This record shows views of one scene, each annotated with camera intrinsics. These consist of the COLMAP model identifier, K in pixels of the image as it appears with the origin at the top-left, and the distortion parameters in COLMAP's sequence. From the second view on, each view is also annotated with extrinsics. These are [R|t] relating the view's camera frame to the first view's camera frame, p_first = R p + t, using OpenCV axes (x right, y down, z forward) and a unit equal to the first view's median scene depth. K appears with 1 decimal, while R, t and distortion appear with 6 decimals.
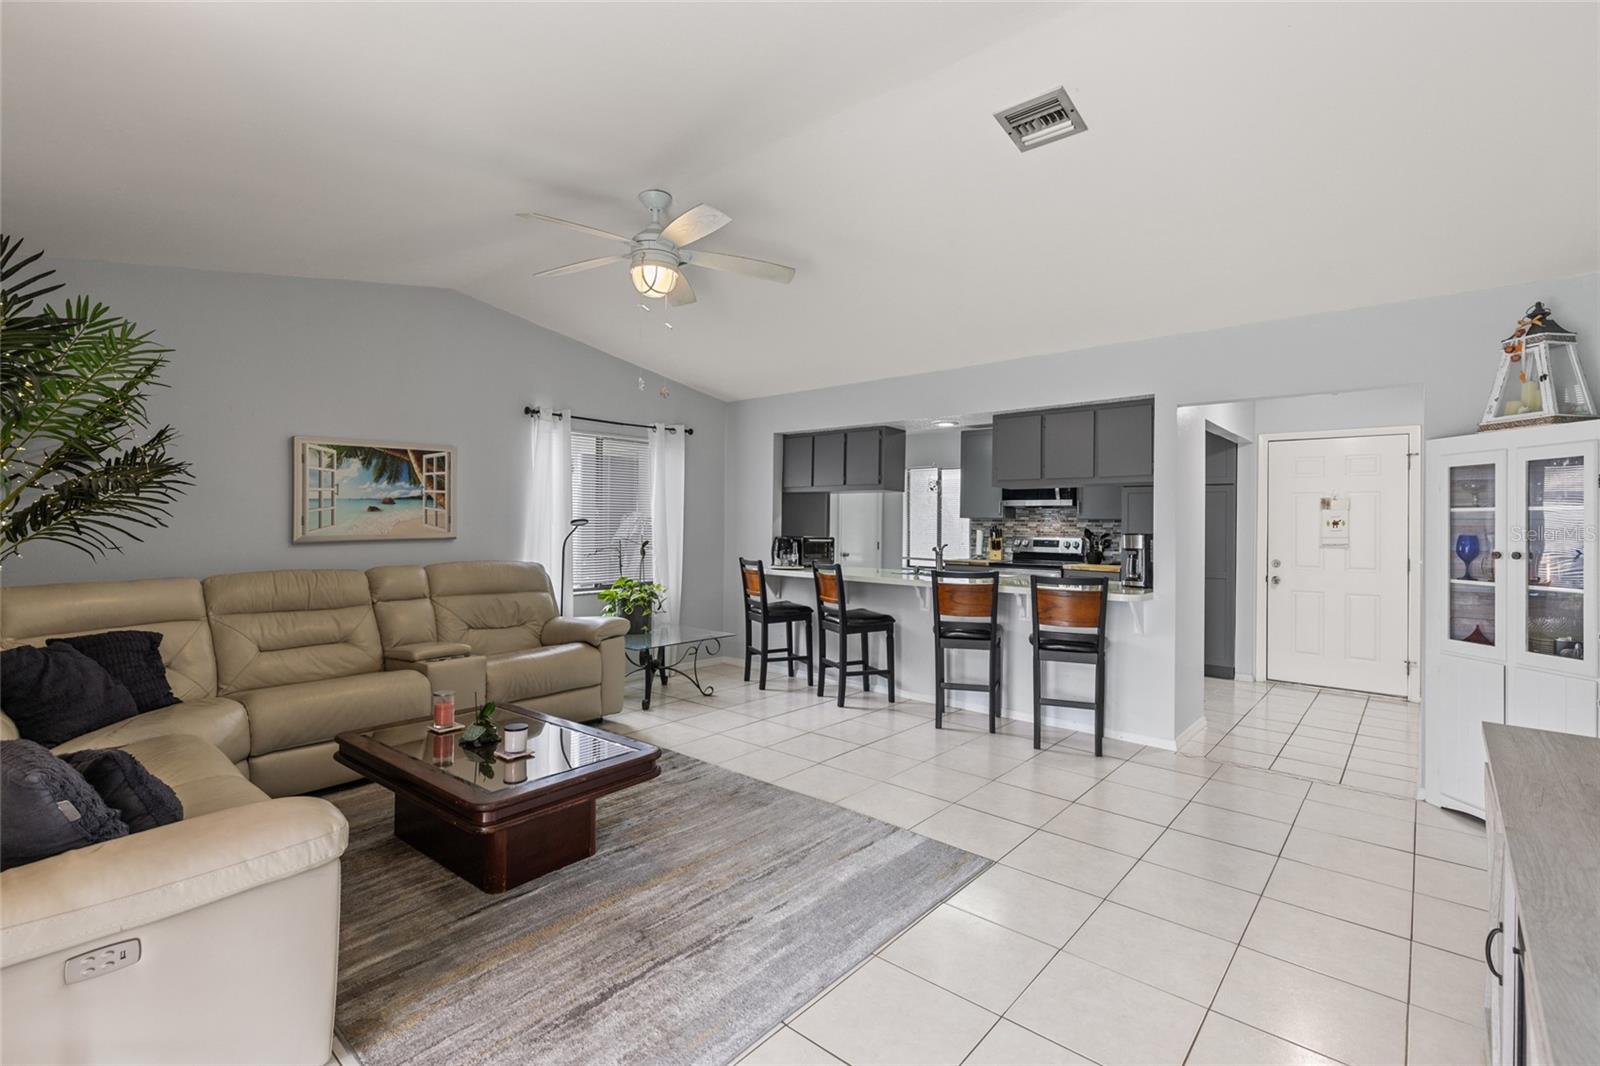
lens RADIAL K [[724.1, 0, 791.1], [0, 724.1, 518.9], [0, 0, 1]] dist [0.001993, -0.000239]
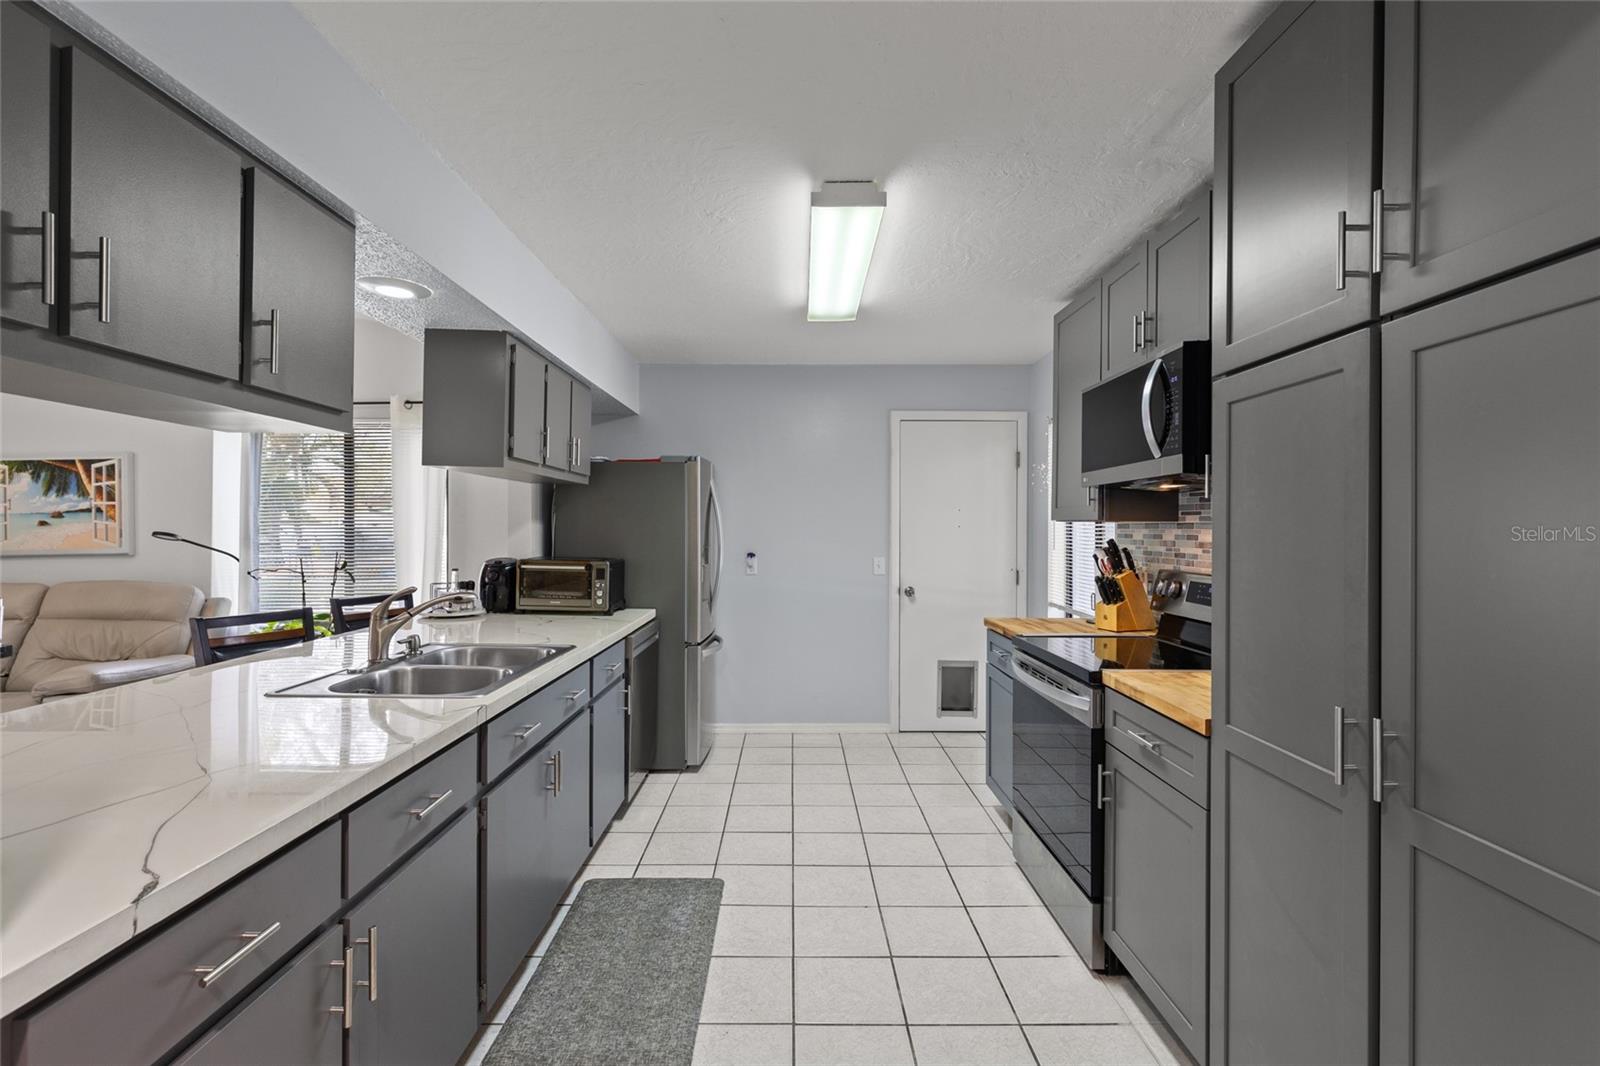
lens RADIAL K [[717.2, 0, 798.9], [0, 717.2, 532.5], [0, 0, 1]] dist [0.003615, -0.000645]
pose [[0.664757, -0.005054, -0.747043, 0.781531], [0.008513, 0.999963, 0.000811, 0.006173], [0.747011, -0.006899, 0.664776, 1.061693]]
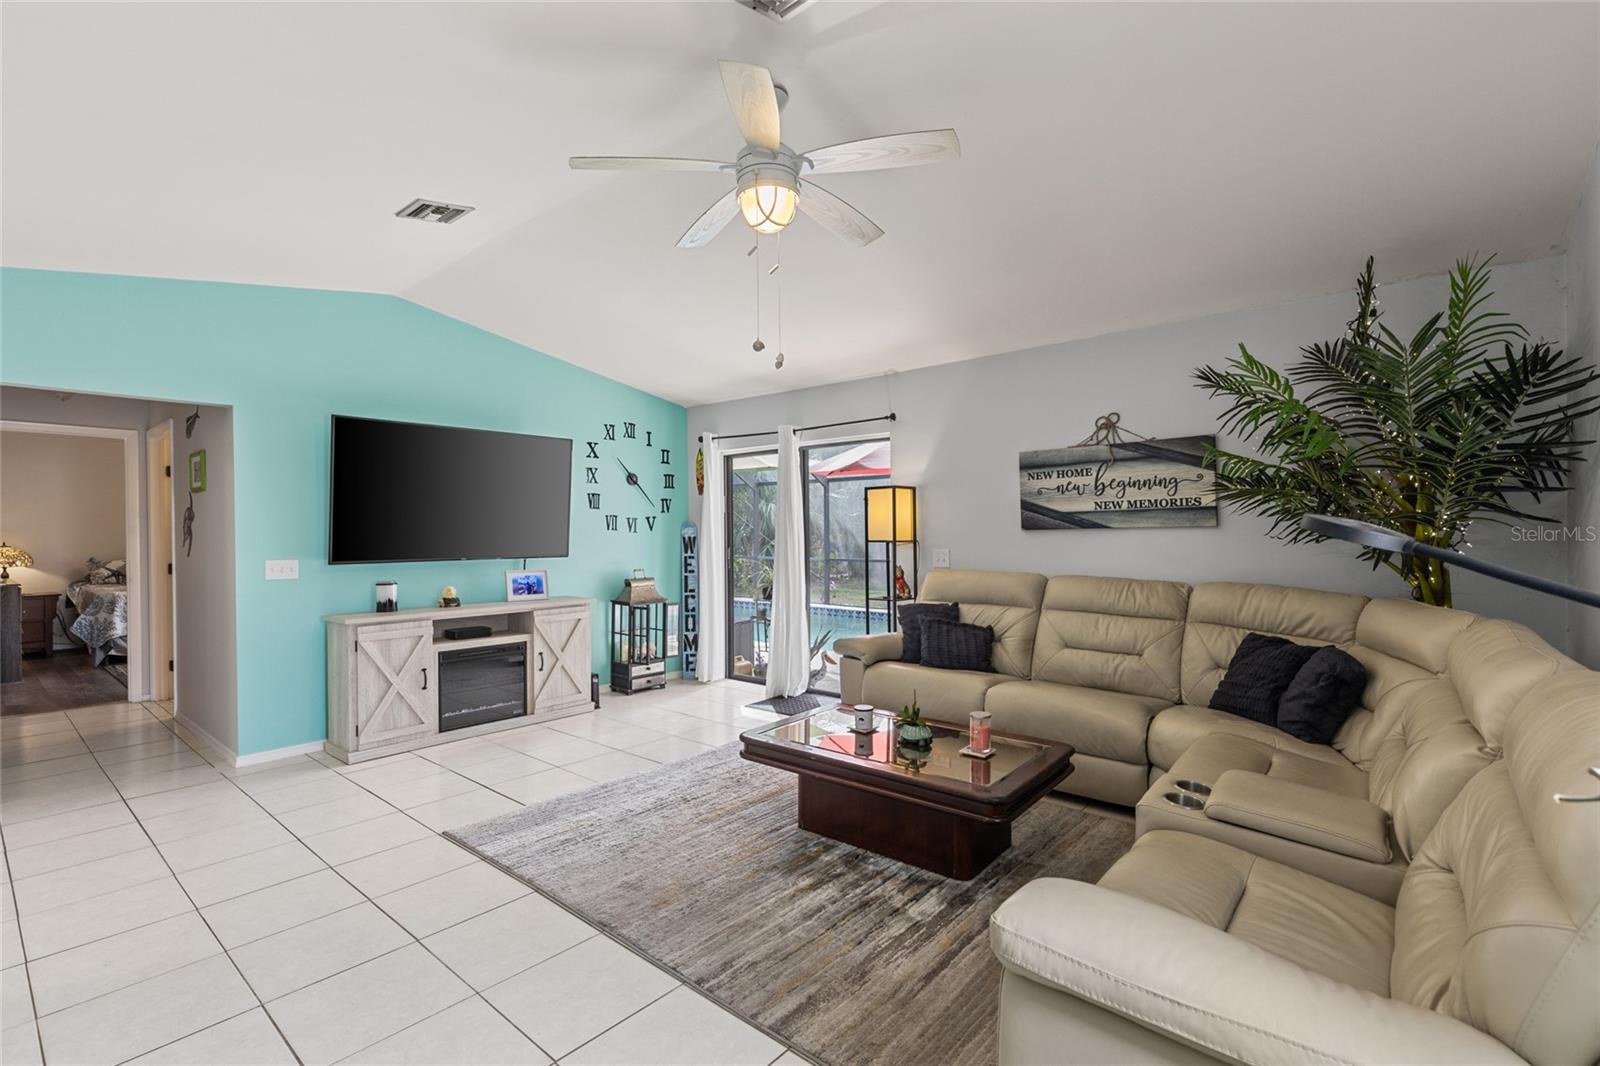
lens RADIAL K [[730.8, 0, 801.6], [0, 730.8, 532.8], [0, 0, 1]] dist [0.002750, -0.000152]
pose [[-0.999918, -0.003188, -0.012422, -0.154648], [-0.003178, 0.999995, -0.000814, 0.005583], [0.012425, -0.000774, -0.999923, 1.271265]]
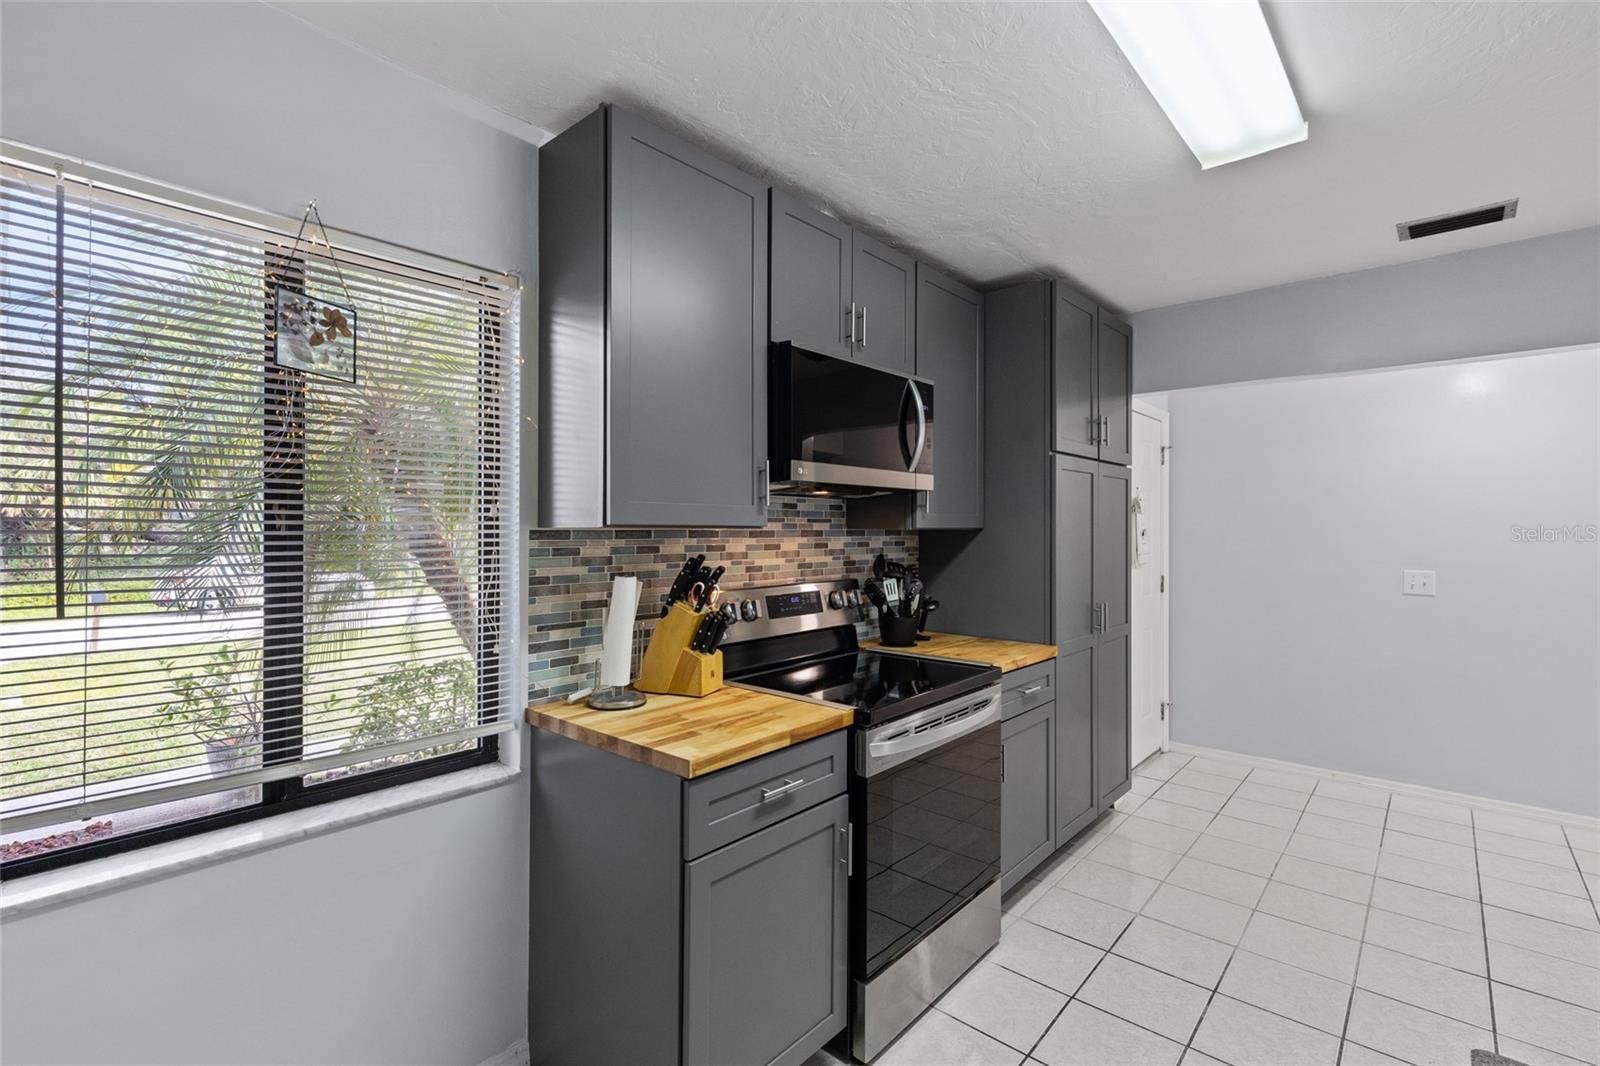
lens RADIAL K [[721.9, 0, 798.5], [0, 721.9, 523.3], [0, 0, 1]] dist [0.002996, -0.000312]
pose [[0.011723, -0.006012, 0.999913, 0.050300], [-0.007889, 0.999950, 0.006105, -0.006892], [-0.999900, -0.007960, 0.011675, 1.644781]]
